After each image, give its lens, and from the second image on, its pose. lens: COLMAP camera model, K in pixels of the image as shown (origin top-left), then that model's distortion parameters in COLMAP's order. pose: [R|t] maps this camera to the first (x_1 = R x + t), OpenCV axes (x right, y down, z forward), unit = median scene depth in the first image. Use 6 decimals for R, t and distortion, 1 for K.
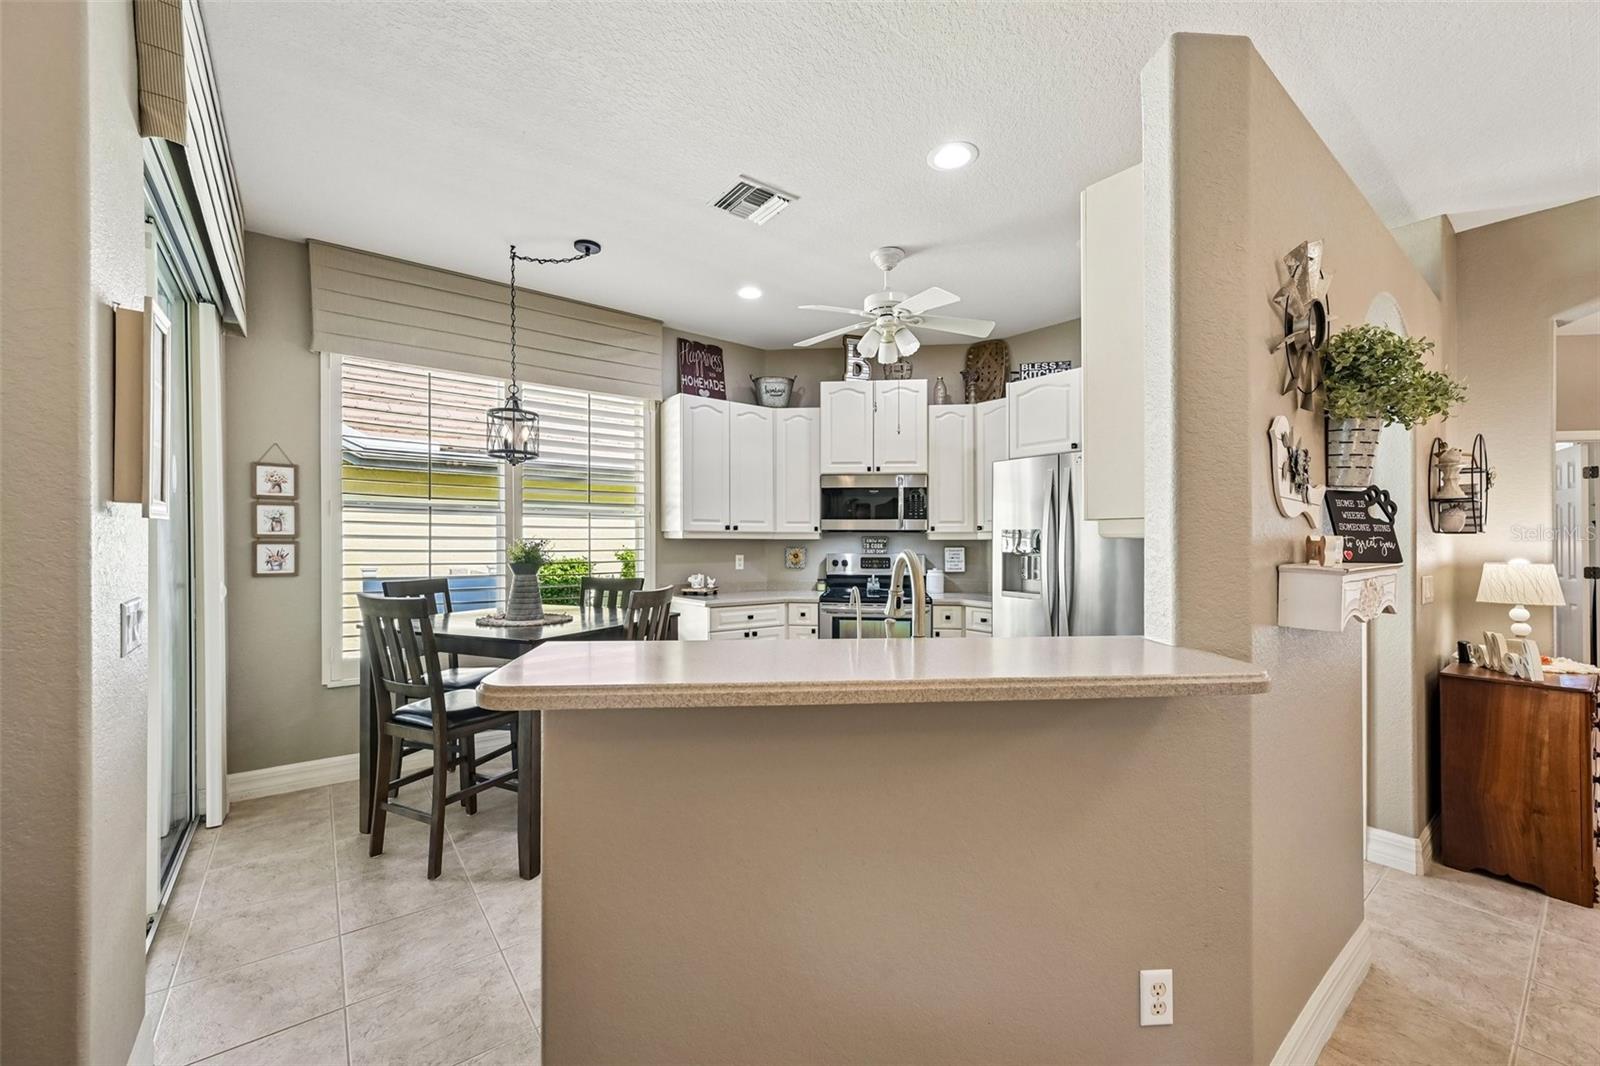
lens RADIAL K [[630.5, 0, 801.6], [0, 630.5, 534.7], [0, 0, 1]] dist [-0.000531, 0.000371]
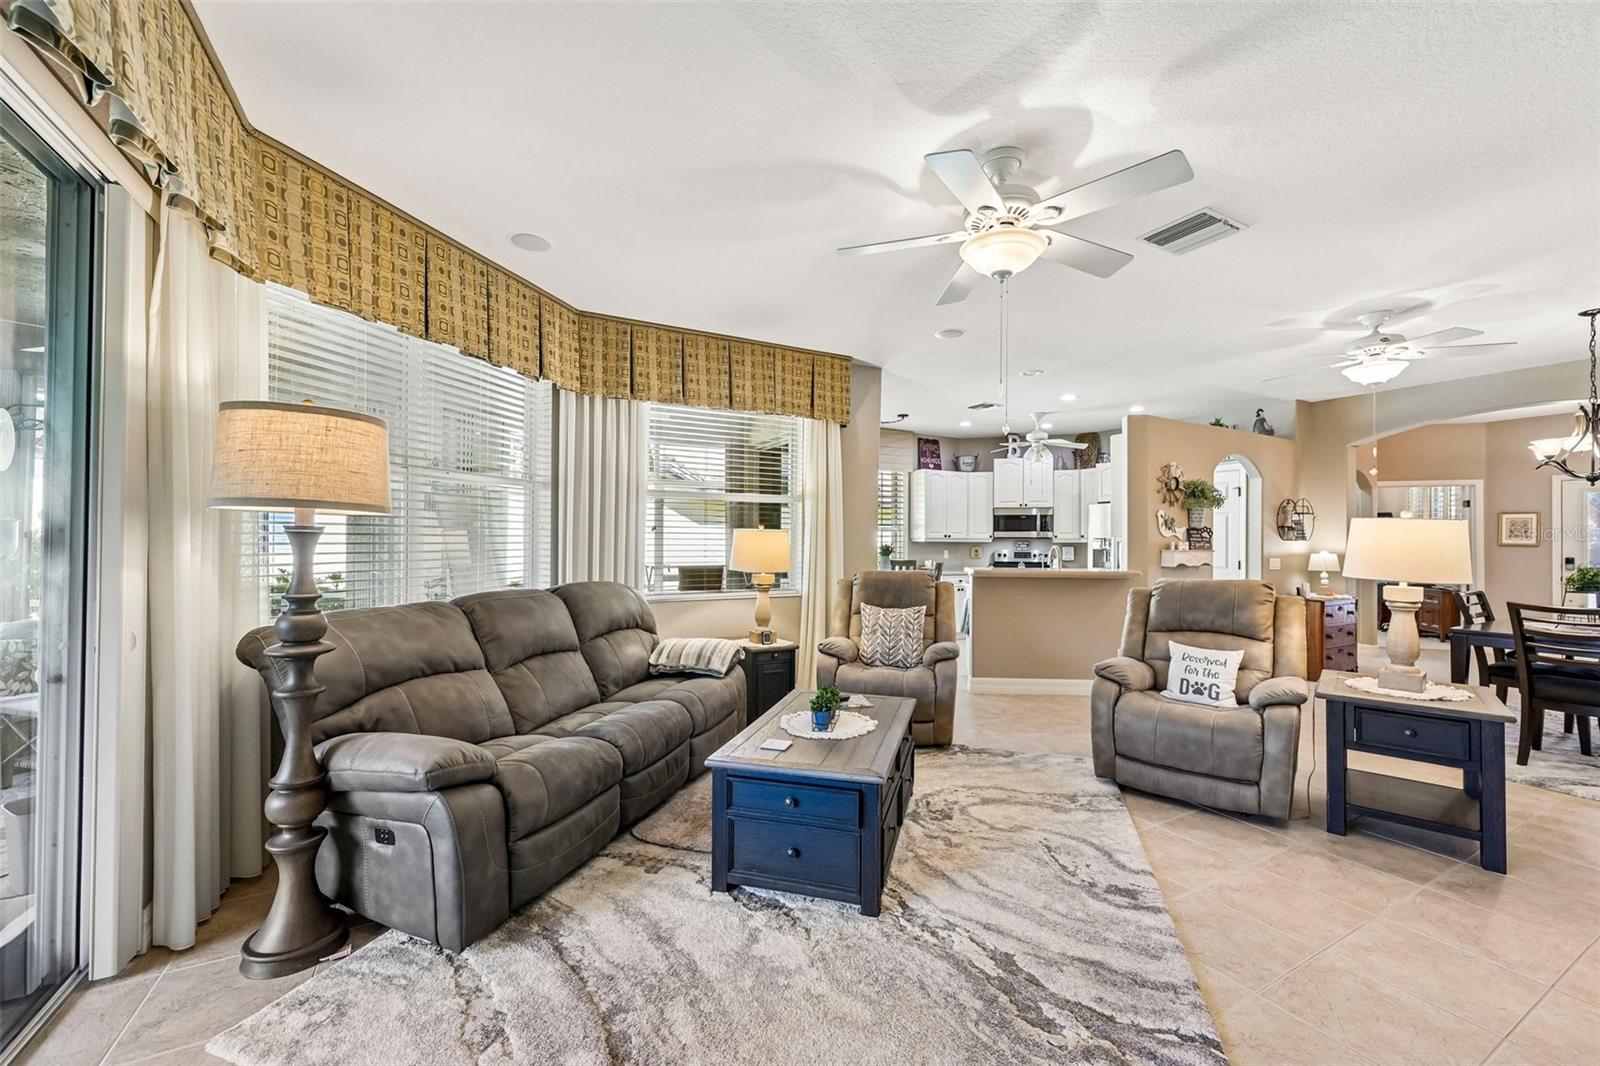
lens RADIAL K [[626.8, 0, 800.7], [0, 626.8, 541.1], [0, 0, 1]] dist [0.001040, 0.000179]
pose [[0.986829, 0.003379, -0.161732, -0.243348], [-0.002298, 0.999974, 0.006868, -0.007487], [0.161751, -0.006406, 0.986811, -0.979536]]
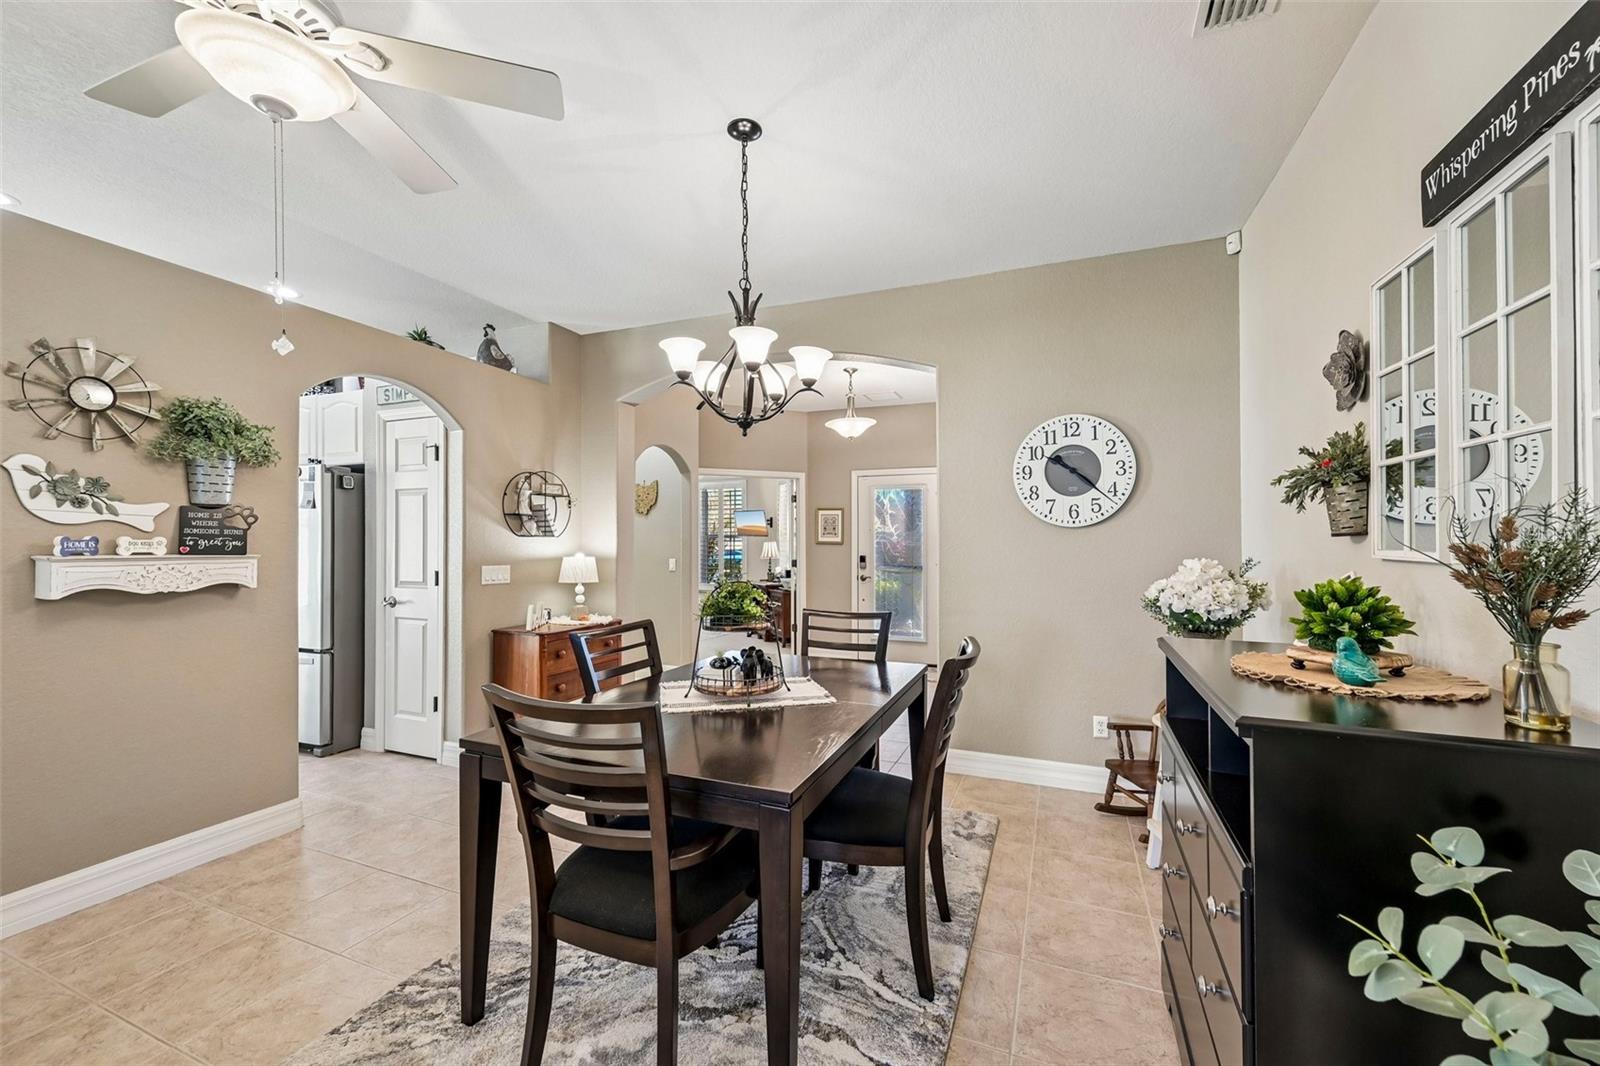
lens RADIAL K [[630.5, 0, 801.6], [0, 630.5, 534.7], [0, 0, 1]] dist [-0.000531, 0.000371]
pose [[0.869284, 0.007710, 0.494253, 0.517000], [-0.005029, 0.999965, -0.006754, -0.000328], [-0.494287, 0.003385, 0.869292, -0.375860]]
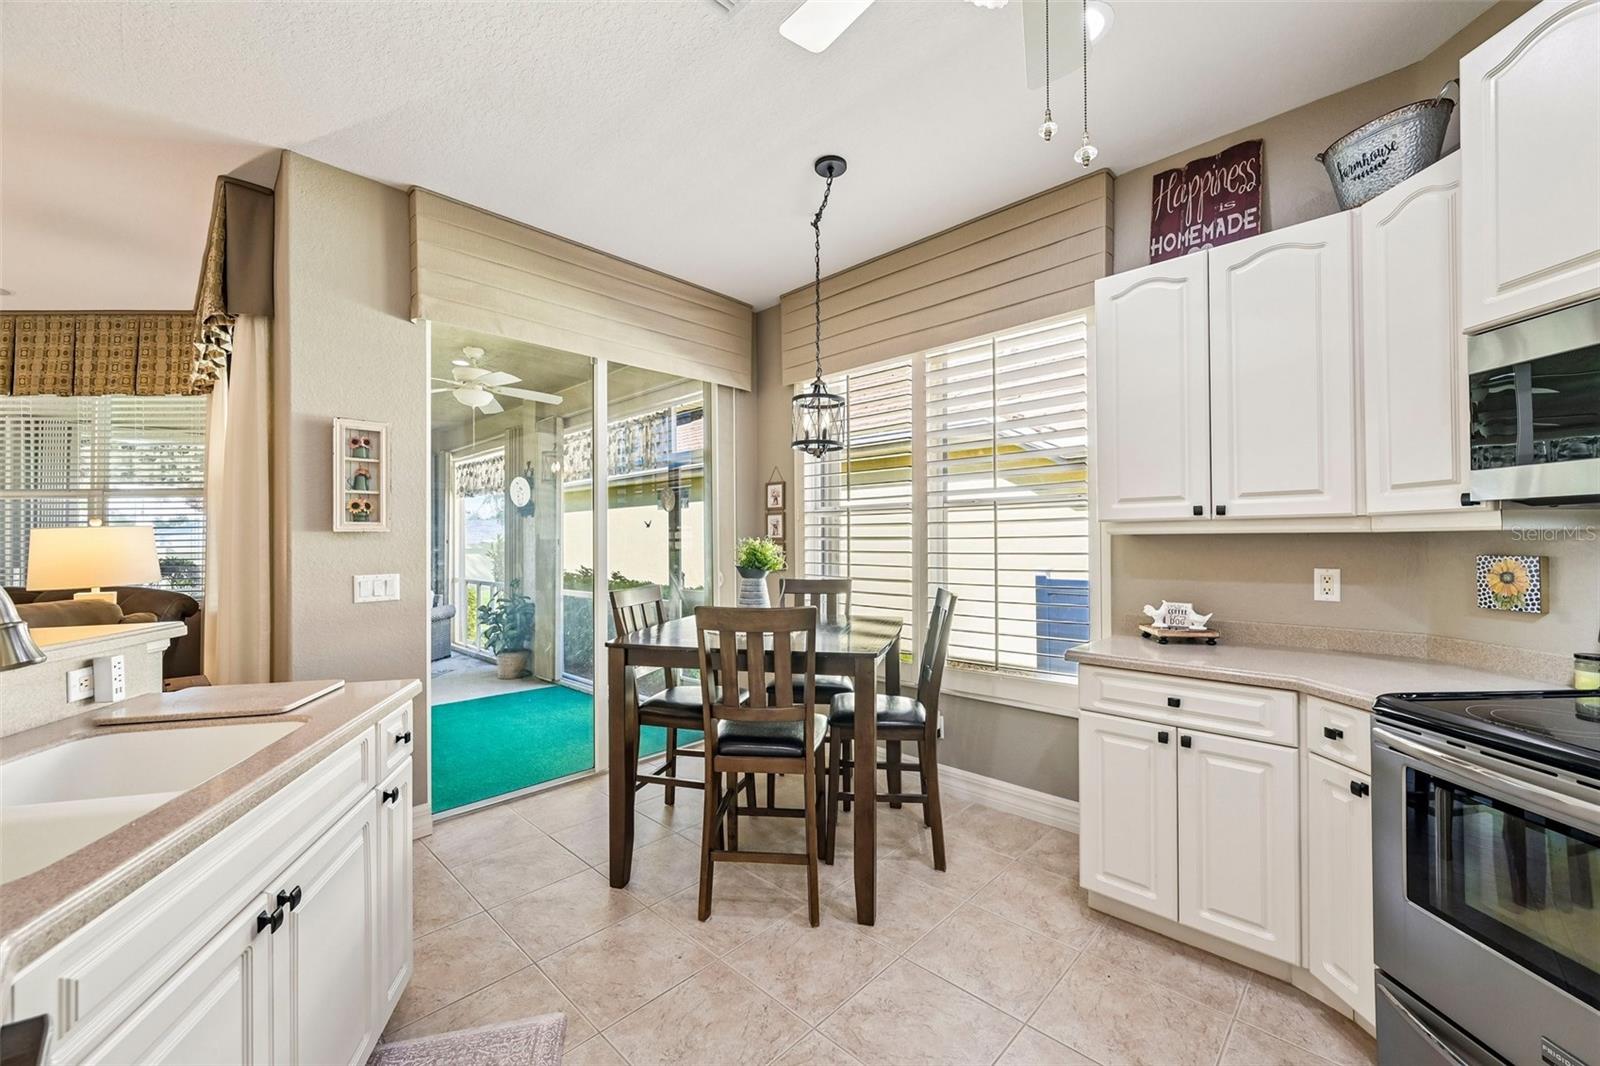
lens RADIAL K [[639.6, 0, 807.5], [0, 639.6, 530.9], [0, 0, 1]] dist [-0.004093, -0.000244]
pose [[0.127771, -0.019832, -0.991605, 0.327989], [0.017559, 0.999689, -0.017732, 0.007678], [0.991648, -0.015146, 0.128079, 0.626345]]
